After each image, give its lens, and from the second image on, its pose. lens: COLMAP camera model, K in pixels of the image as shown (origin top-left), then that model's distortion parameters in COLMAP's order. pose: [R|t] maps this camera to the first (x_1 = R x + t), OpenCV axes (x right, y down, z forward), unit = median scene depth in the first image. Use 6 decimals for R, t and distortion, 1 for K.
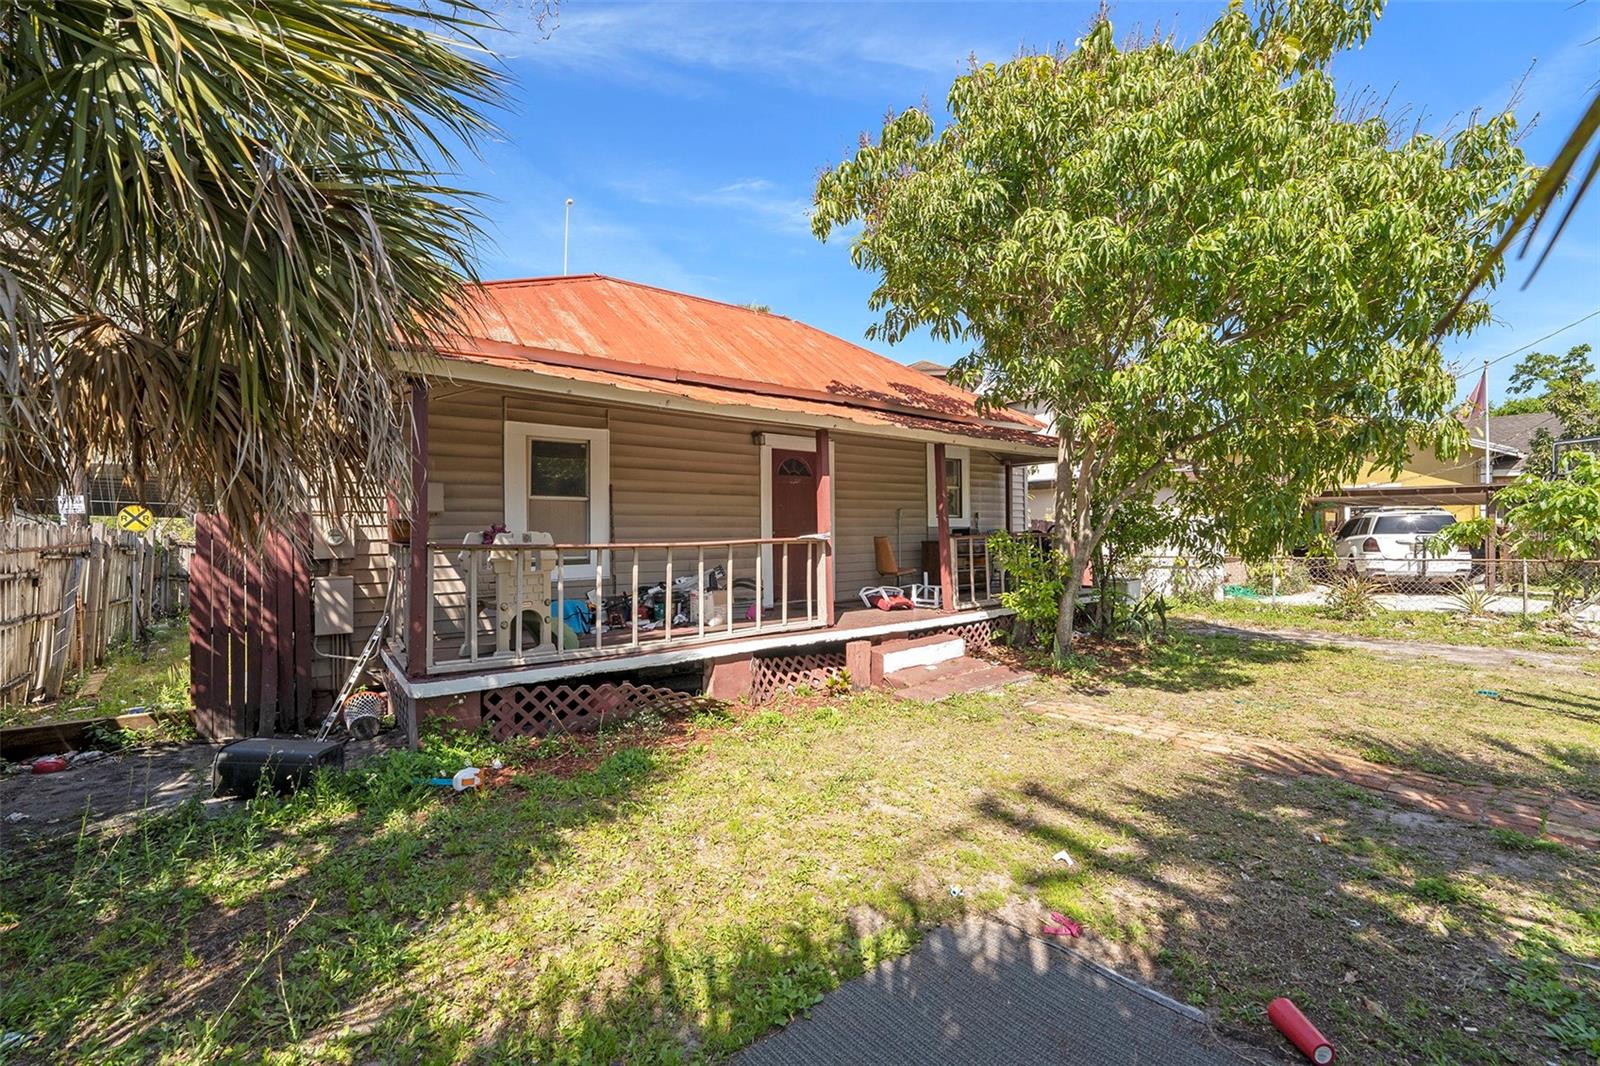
lens RADIAL K [[666.9, 0, 800.0], [0, 666.9, 533.0], [0, 0, 1]] dist [-0.024470, -0.000107]
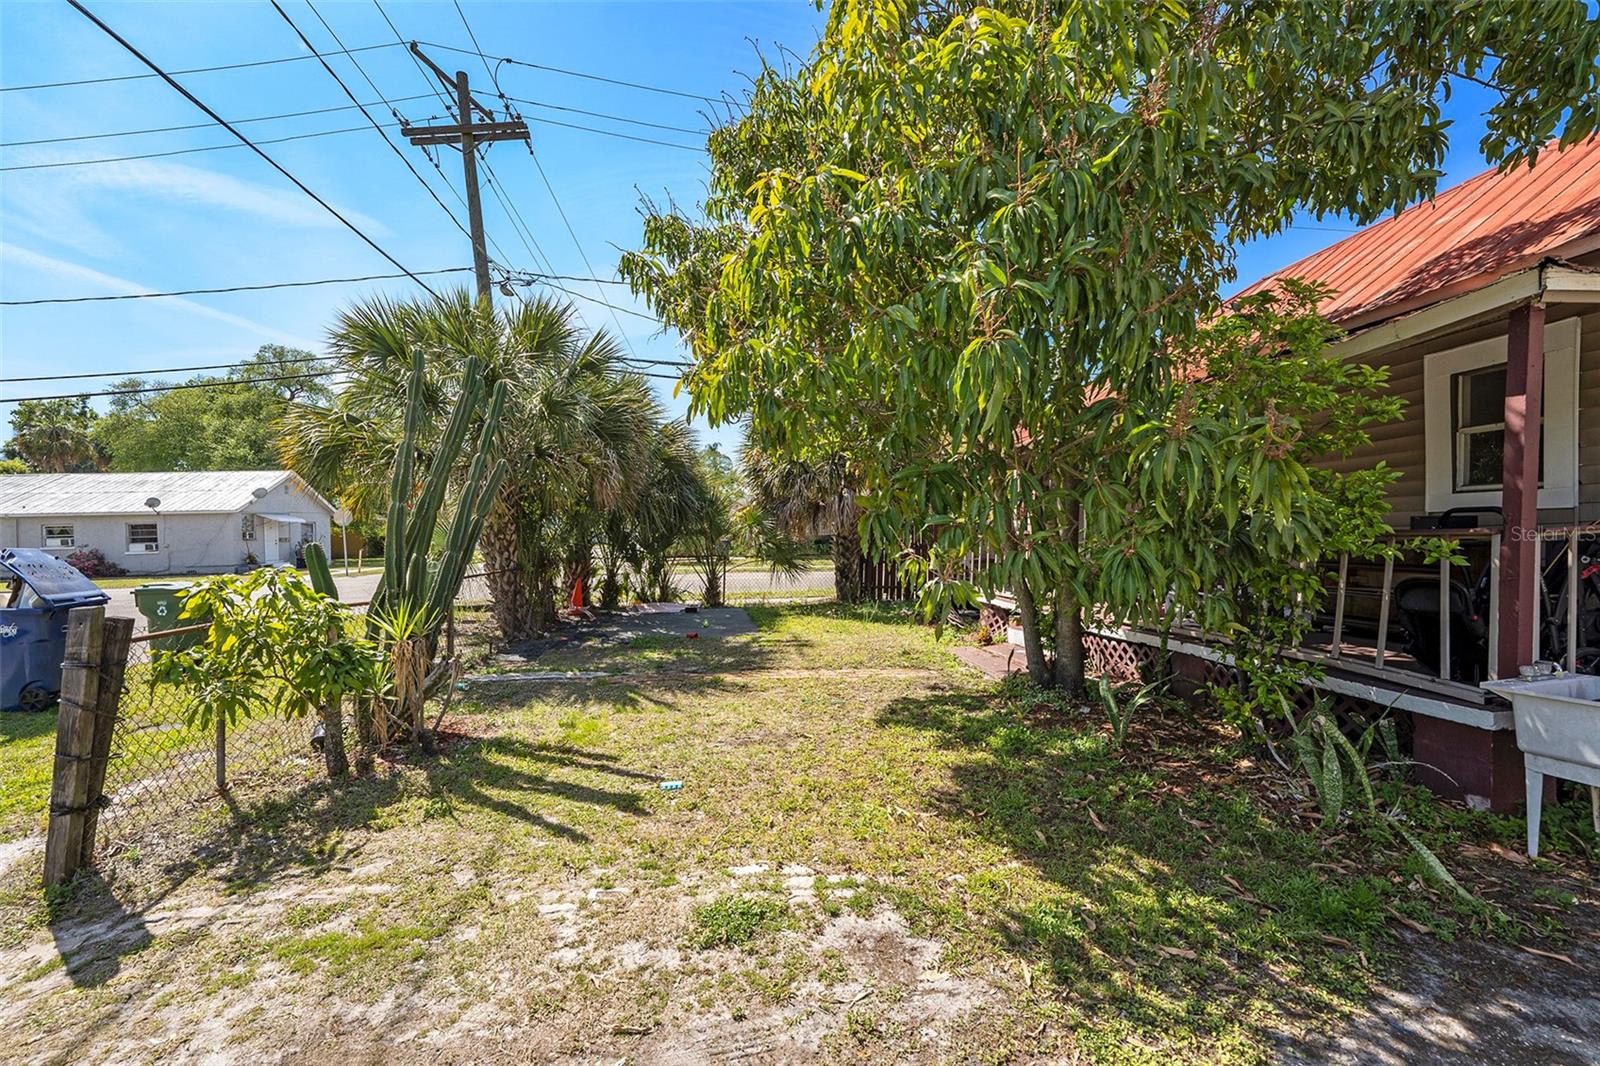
lens RADIAL K [[673.1, 0, 800.0], [0, 673.1, 533.0], [0, 0, 1]] dist [-0.028894, -0.000060]
pose [[-0.528159, 0.018671, -0.848940, 1.565571], [0.021325, 0.999735, 0.008720, -0.016427], [0.848878, -0.013498, -0.528417, 1.489587]]
